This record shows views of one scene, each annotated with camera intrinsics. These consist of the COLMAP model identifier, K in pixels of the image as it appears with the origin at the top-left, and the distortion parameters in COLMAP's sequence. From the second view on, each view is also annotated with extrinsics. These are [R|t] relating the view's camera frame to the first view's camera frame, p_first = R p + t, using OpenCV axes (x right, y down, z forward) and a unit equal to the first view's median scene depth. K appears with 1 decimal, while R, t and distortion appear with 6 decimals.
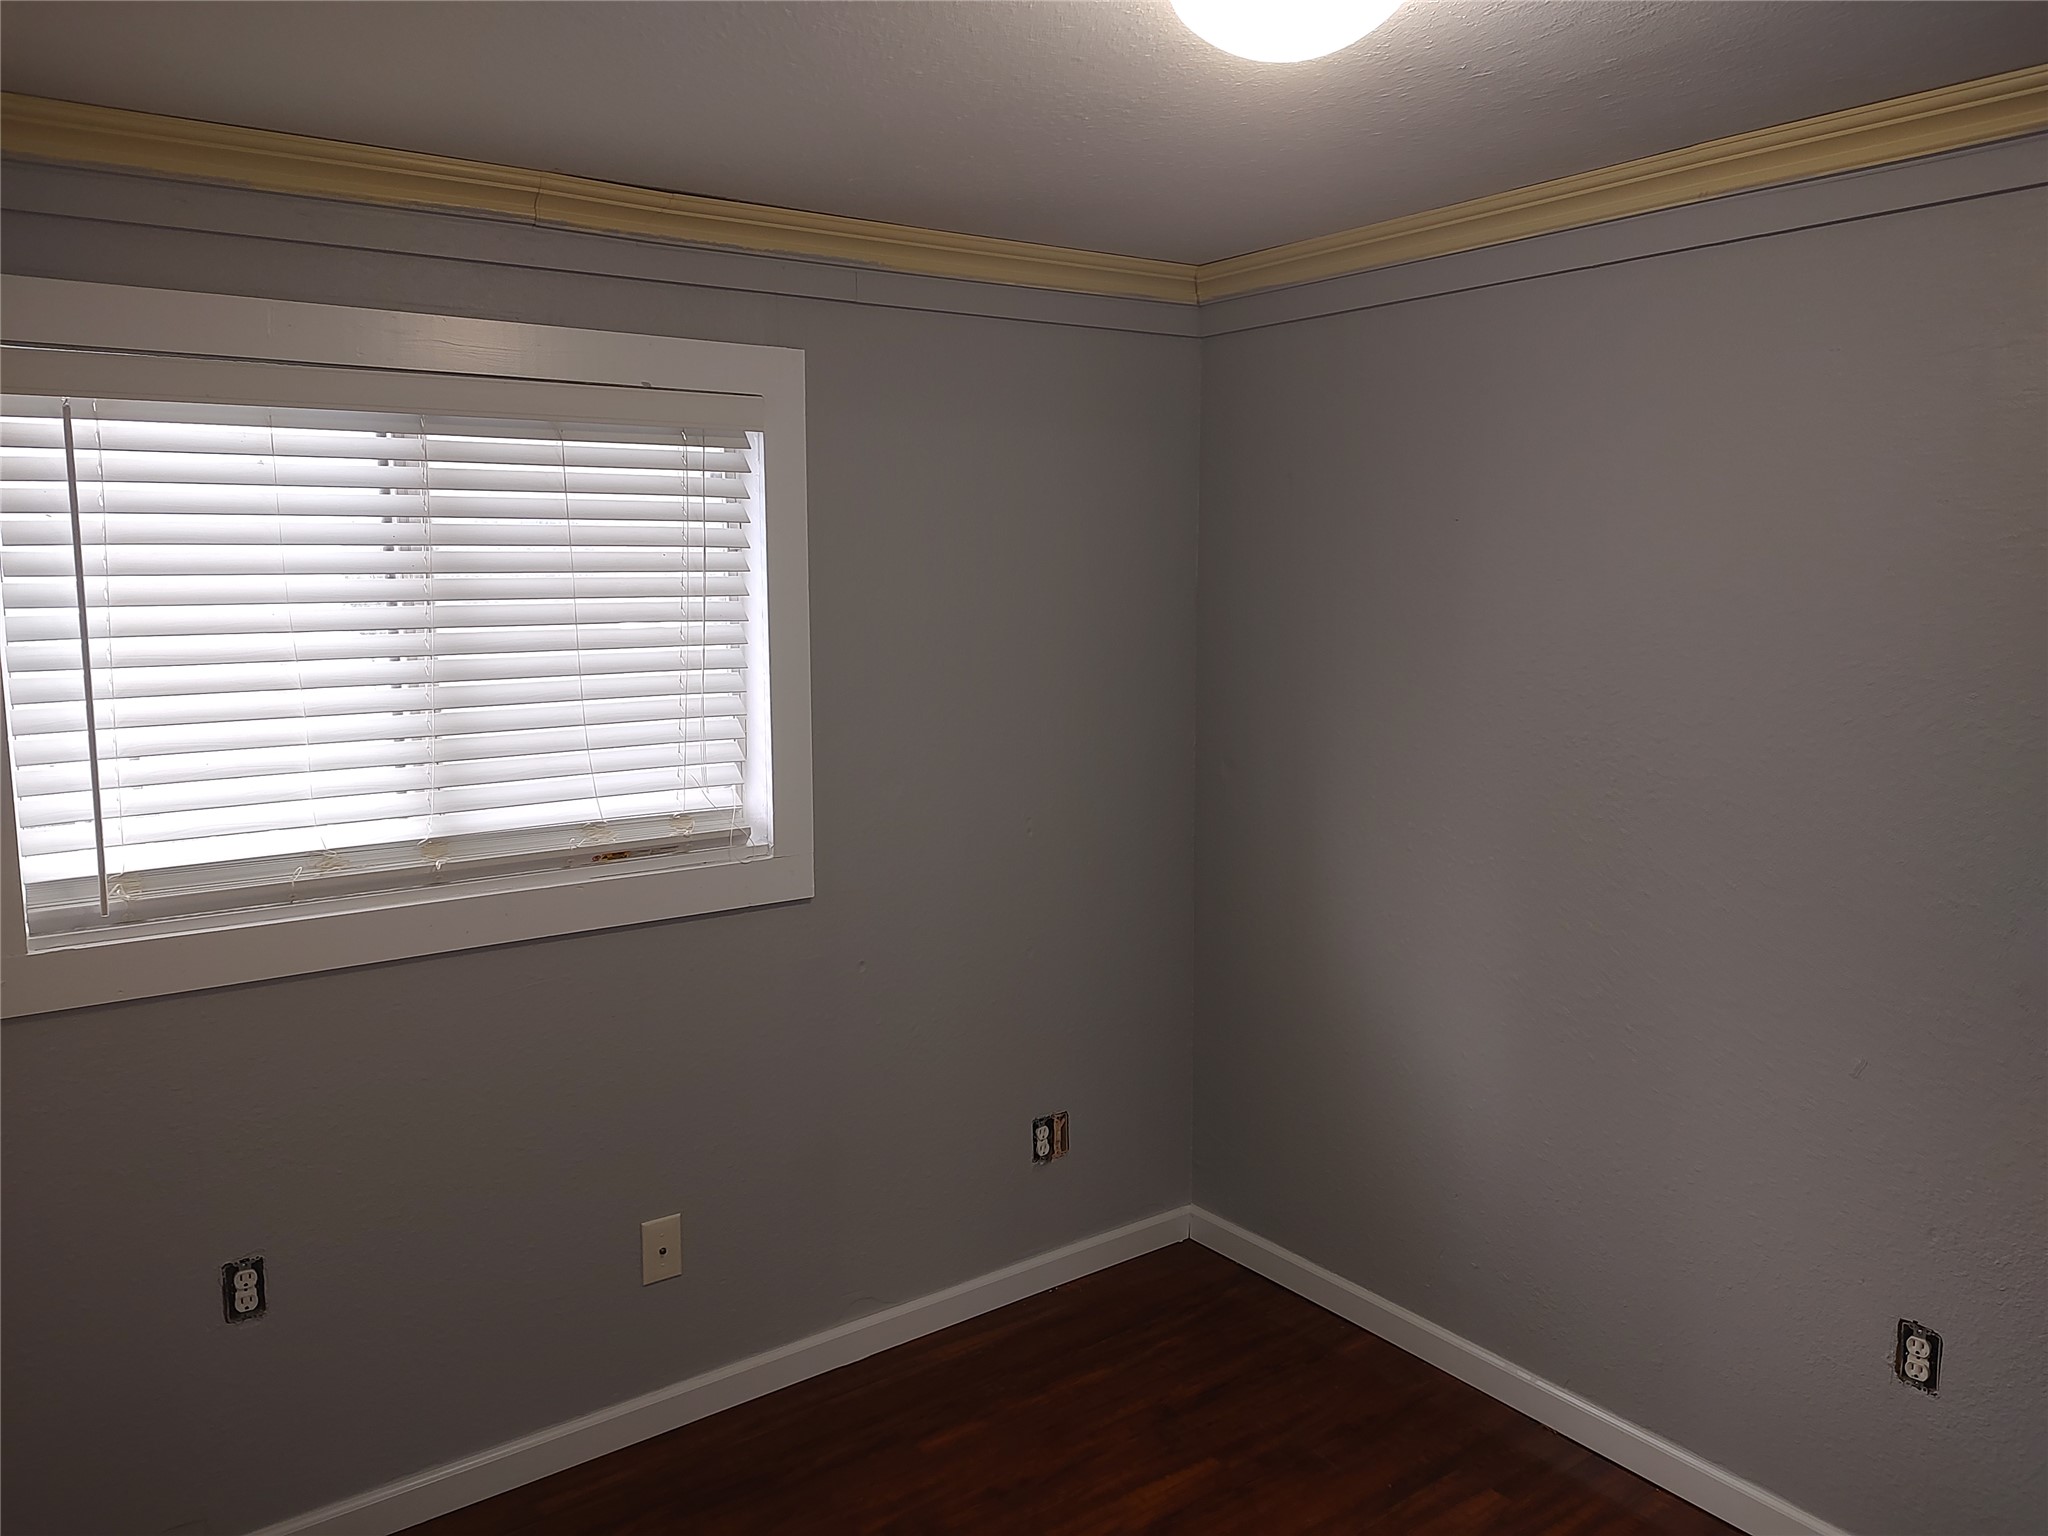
lens RADIAL K [[1440.9, 0, 1024.0], [0, 1440.9, 768.0], [0, 0, 1]] dist [0.004075, -0.003176]
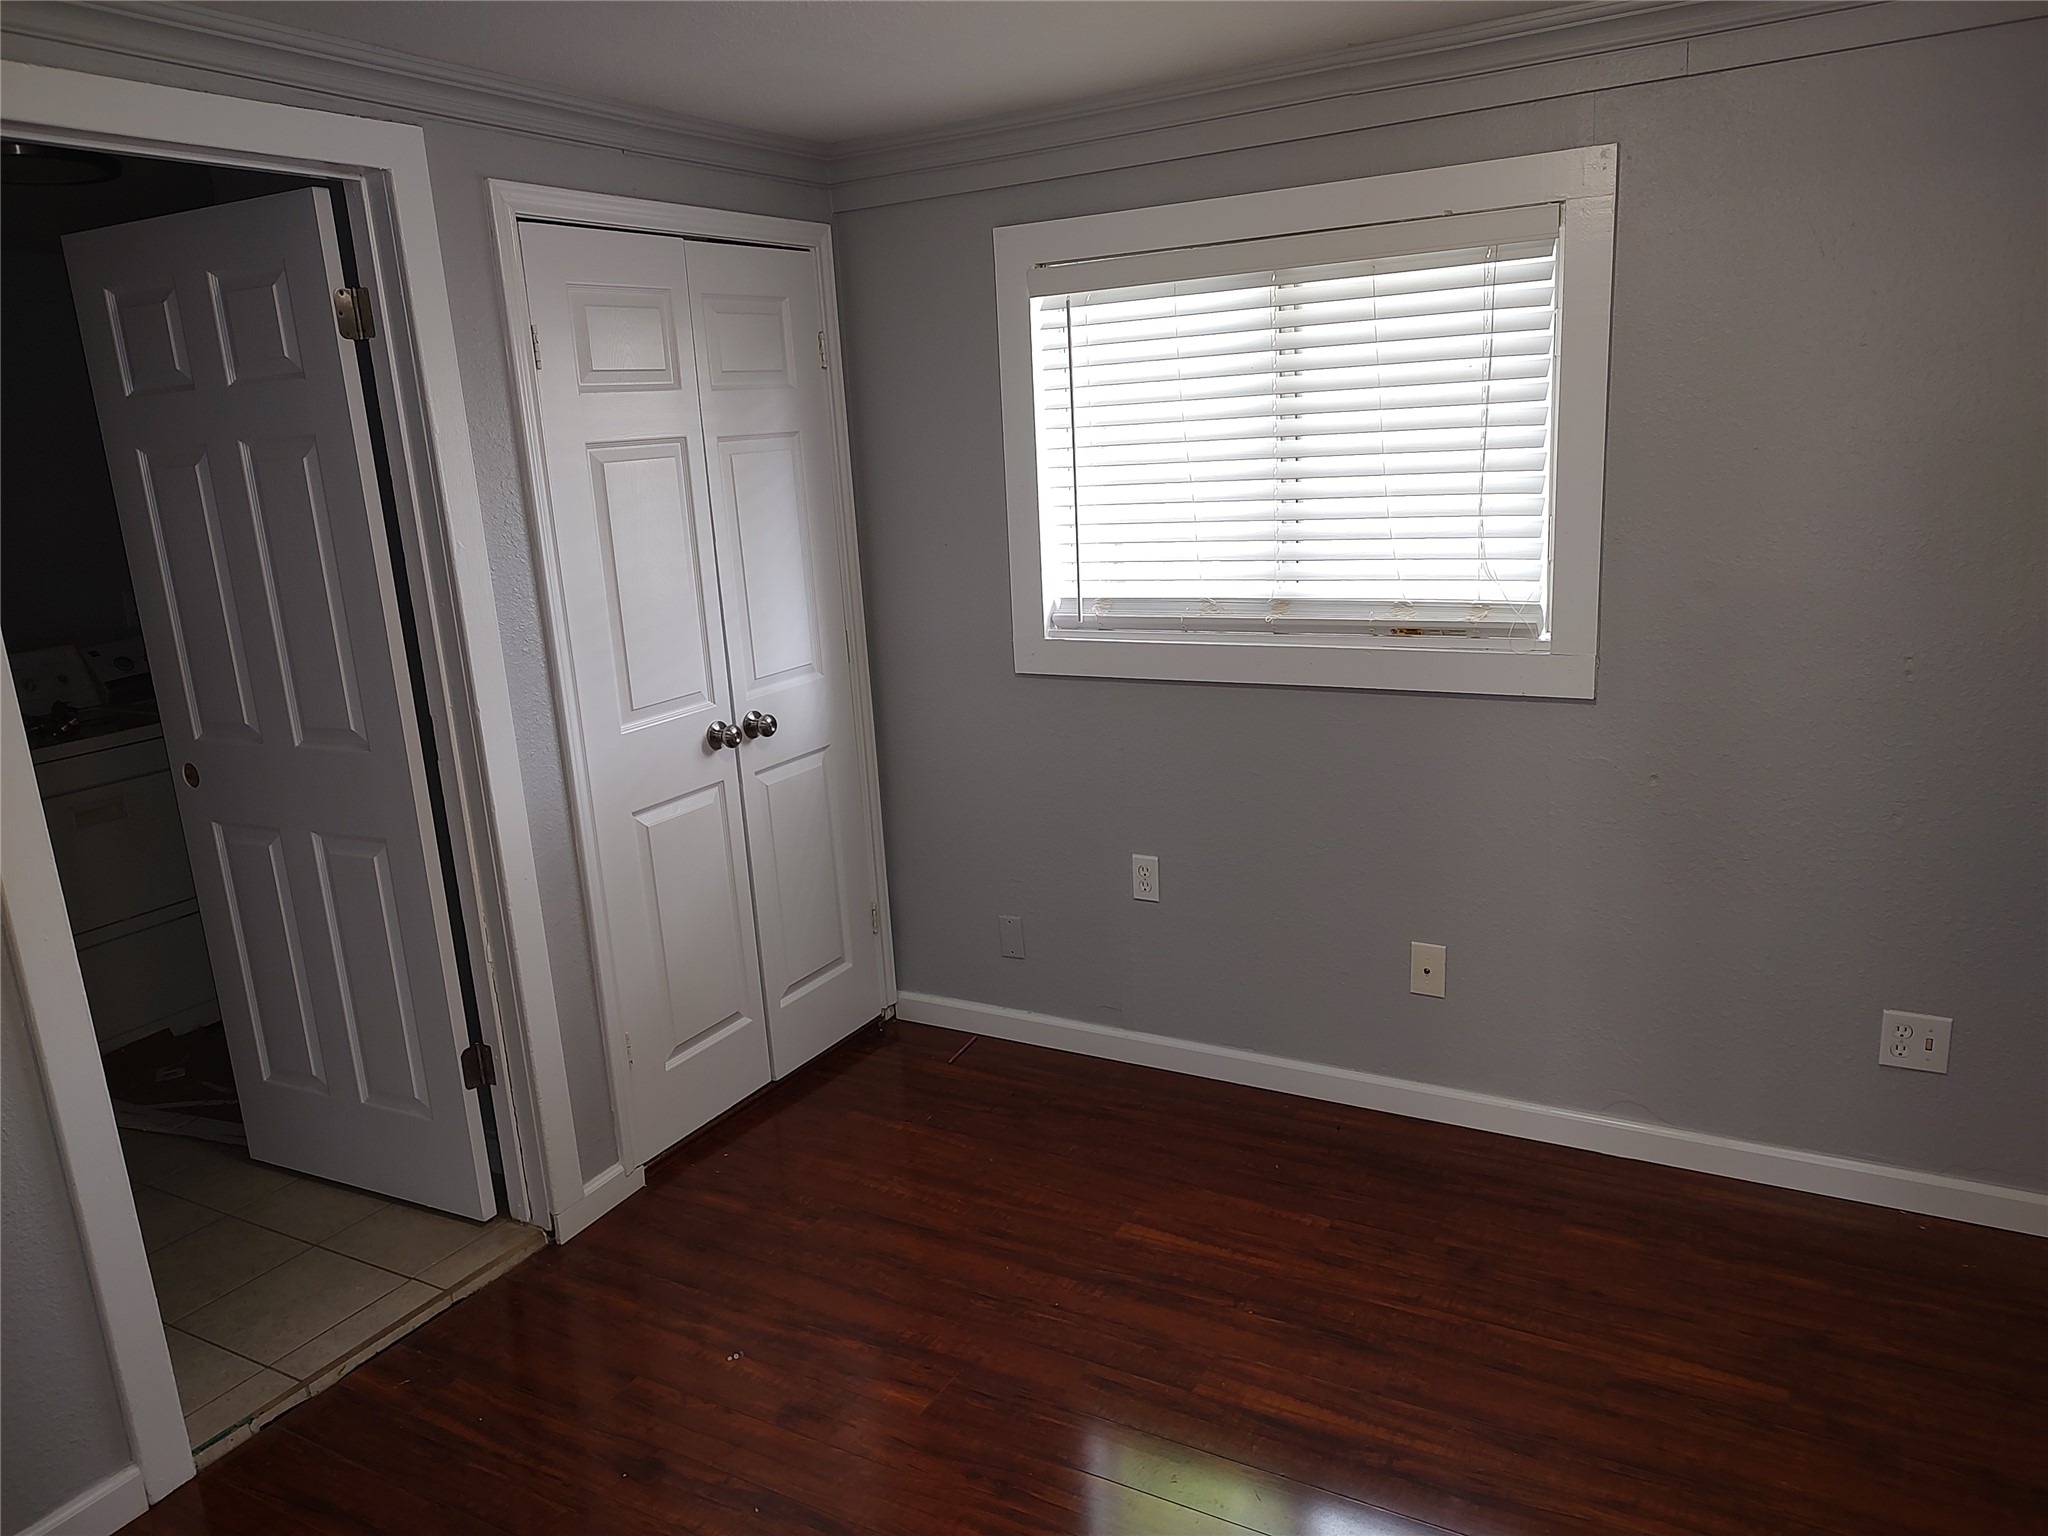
lens RADIAL K [[1440.9, 0, 1024.0], [0, 1440.9, 768.0], [0, 0, 1]] dist [0.004075, -0.003176]
pose [[0.408810, 0.199706, -0.890501, 0.662039], [-0.067547, 0.979709, 0.188703, -0.031106], [0.910116, -0.016993, 0.414004, 0.219284]]
